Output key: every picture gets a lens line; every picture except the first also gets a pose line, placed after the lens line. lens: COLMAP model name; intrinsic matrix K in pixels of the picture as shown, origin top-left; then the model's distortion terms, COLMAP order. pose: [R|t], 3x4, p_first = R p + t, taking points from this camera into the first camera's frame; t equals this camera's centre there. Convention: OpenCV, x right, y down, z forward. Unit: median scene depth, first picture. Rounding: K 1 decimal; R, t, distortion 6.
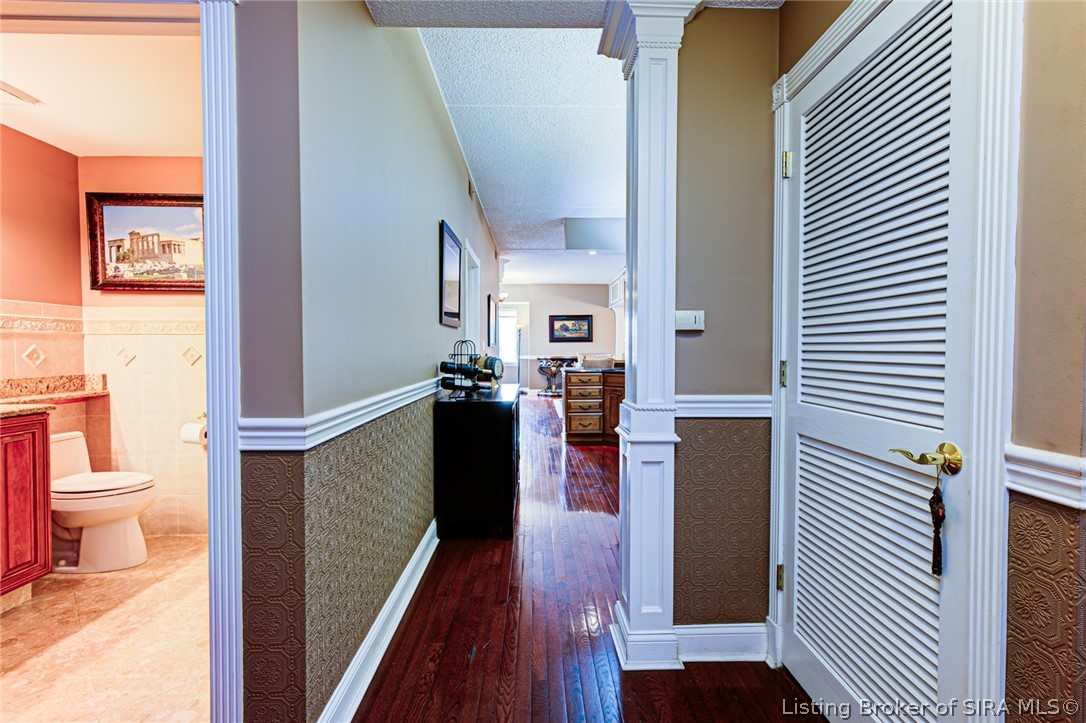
lens RADIAL K [[490.6, 0, 543.0], [0, 490.6, 361.5], [0, 0, 1]] dist [-0.000730, 0.000327]
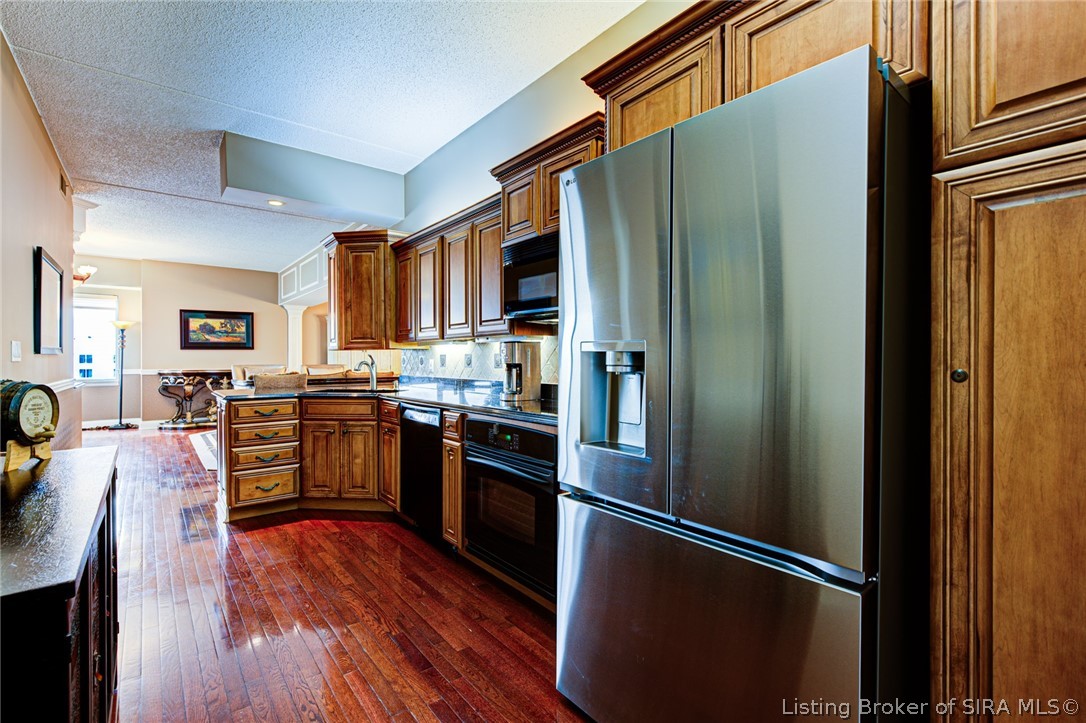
lens RADIAL K [[490.6, 0, 543.0], [0, 490.6, 361.5], [0, 0, 1]] dist [-0.000730, 0.000327]
pose [[0.790732, -0.002965, 0.612156, -0.006419], [0.015579, 0.999762, -0.015281, -0.004413], [-0.611965, 0.021619, 0.790589, 0.176377]]
